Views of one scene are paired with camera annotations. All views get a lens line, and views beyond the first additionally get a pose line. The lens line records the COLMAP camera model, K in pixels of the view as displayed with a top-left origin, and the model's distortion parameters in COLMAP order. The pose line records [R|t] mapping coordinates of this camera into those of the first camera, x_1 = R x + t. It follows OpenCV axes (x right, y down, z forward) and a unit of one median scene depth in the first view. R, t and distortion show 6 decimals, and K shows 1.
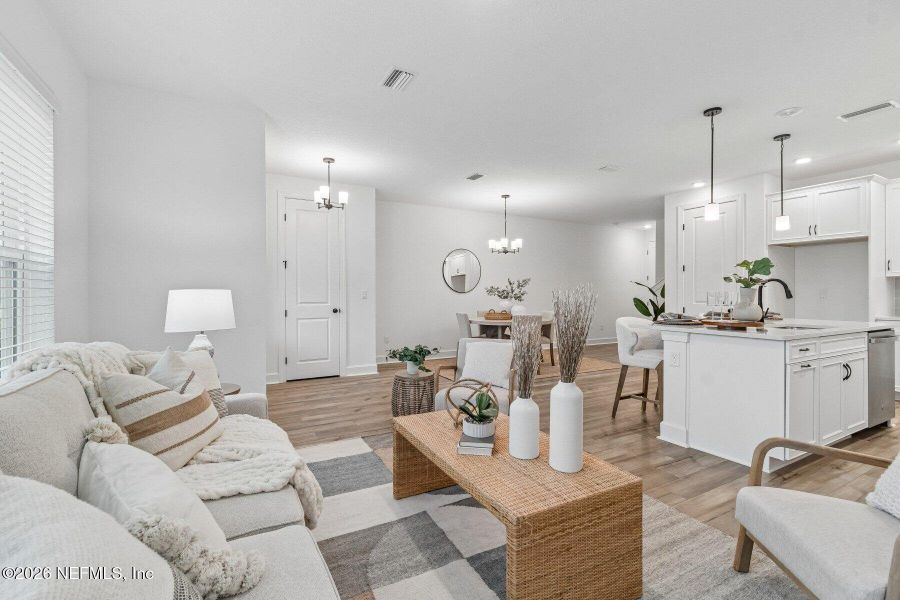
lens RADIAL K [[398.8, 0, 444.7], [0, 398.8, 292.8], [0, 0, 1]] dist [0.003852, -0.002364]
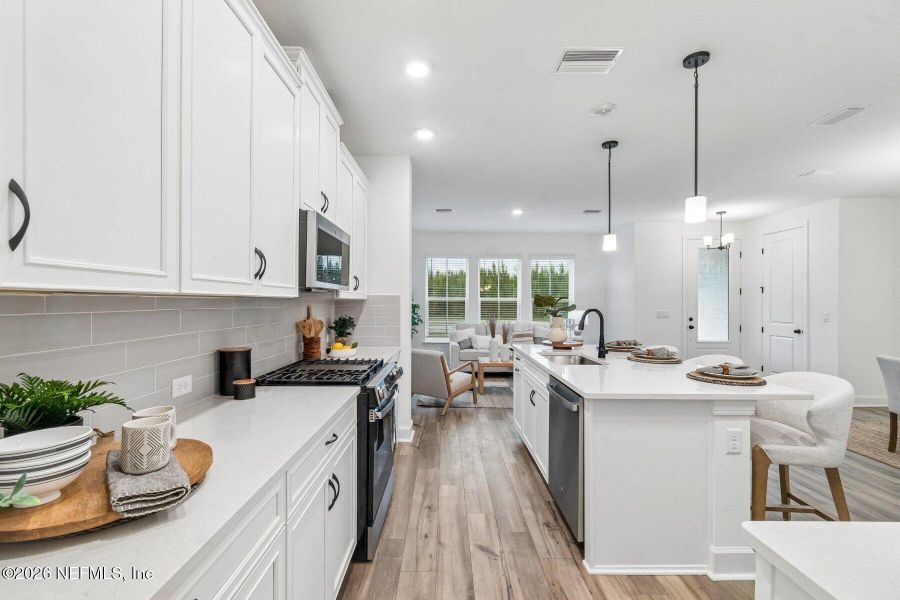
lens RADIAL K [[398.8, 0, 447.1], [0, 398.8, 296.9], [0, 0, 1]] dist [0.003852, -0.002364]
pose [[-0.472574, -0.012133, -0.881207, 1.281929], [-0.003354, 0.999923, -0.011969, -0.034540], [0.881285, -0.002701, -0.472578, 0.812320]]
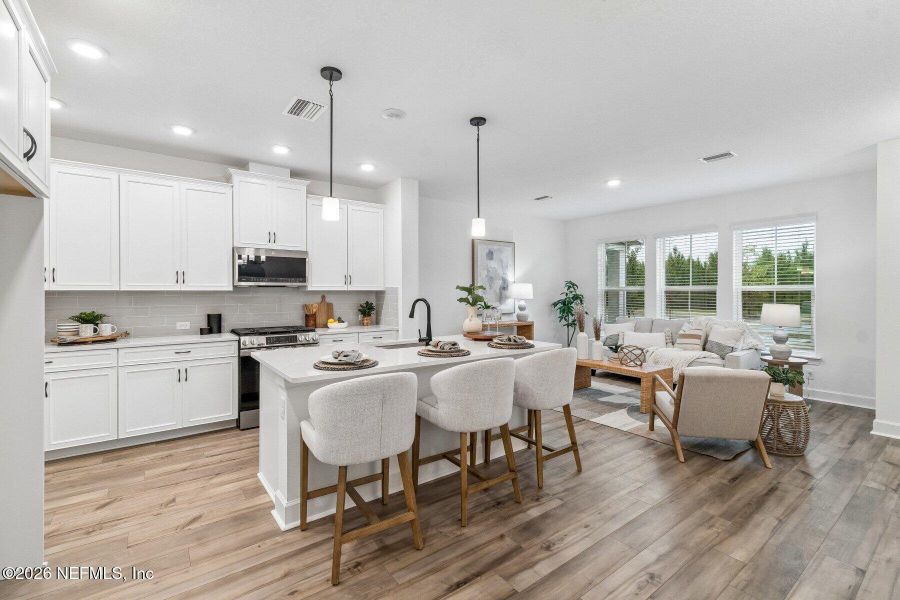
lens RADIAL K [[398.8, 0, 445.4], [0, 398.8, 290.2], [0, 0, 1]] dist [0.003852, -0.002364]
pose [[-0.990282, 0.001446, -0.139063, 0.639970], [0.002078, 0.999988, -0.004403, -0.034216], [0.139055, -0.004650, -0.990274, 1.400039]]
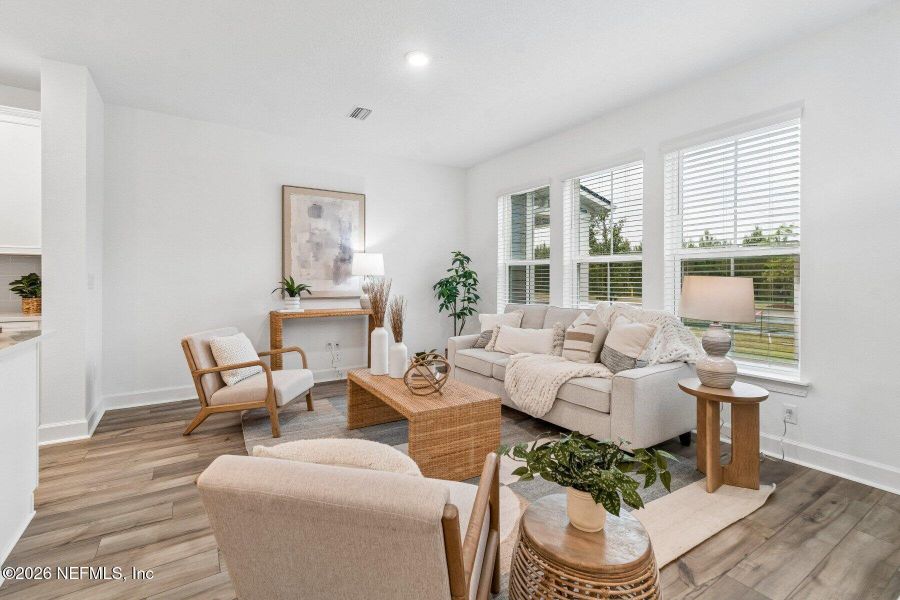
lens RADIAL K [[398.8, 0, 445.7], [0, 398.8, 282.0], [0, 0, 1]] dist [0.003852, -0.002364]
pose [[-0.998013, -0.000445, -0.063008, 0.035928], [-0.000614, 0.999996, 0.002650, 0.003774], [0.063007, 0.002684, -0.998010, 0.999027]]
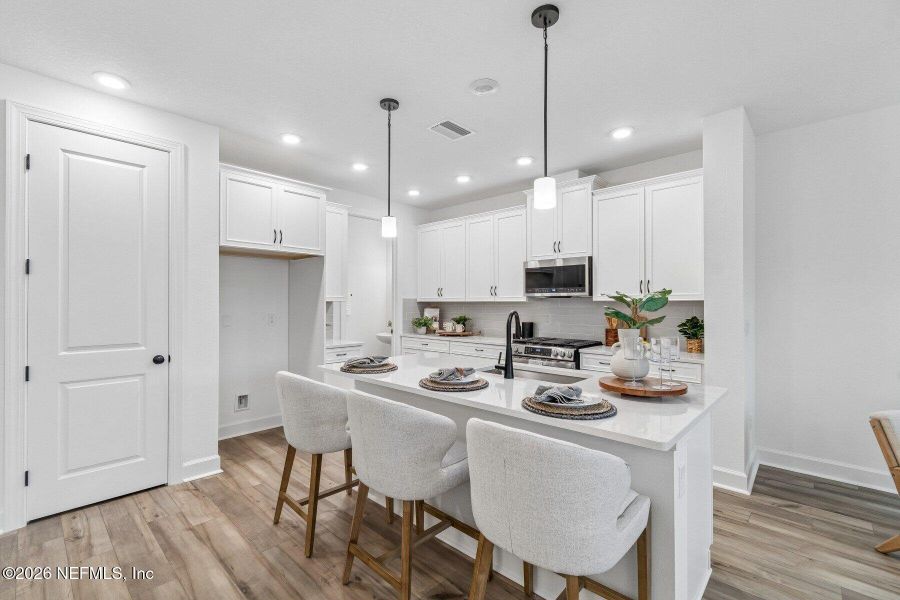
lens RADIAL K [[398.8, 0, 445.6], [0, 398.8, 297.8], [0, 0, 1]] dist [0.003852, -0.002364]
pose [[-0.308168, 0.012385, 0.951251, 0.127982], [-0.000735, 0.999912, -0.013256, -0.033951], [-0.951332, -0.004784, -0.308132, 0.948252]]
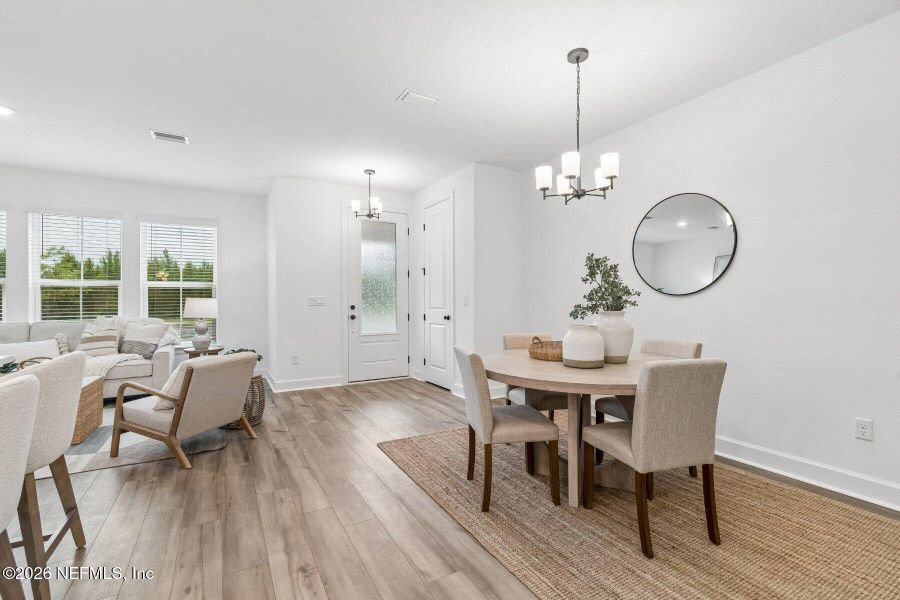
lens RADIAL K [[391.5, 0, 447.3], [0, 391.5, 301.9], [0, 0, 1]] dist [0.001819, 0.000044]
pose [[0.023830, 0.007231, -0.999690, 0.737463], [0.003336, 0.999968, 0.007313, 0.003144], [0.999710, -0.003509, 0.023805, 1.159918]]
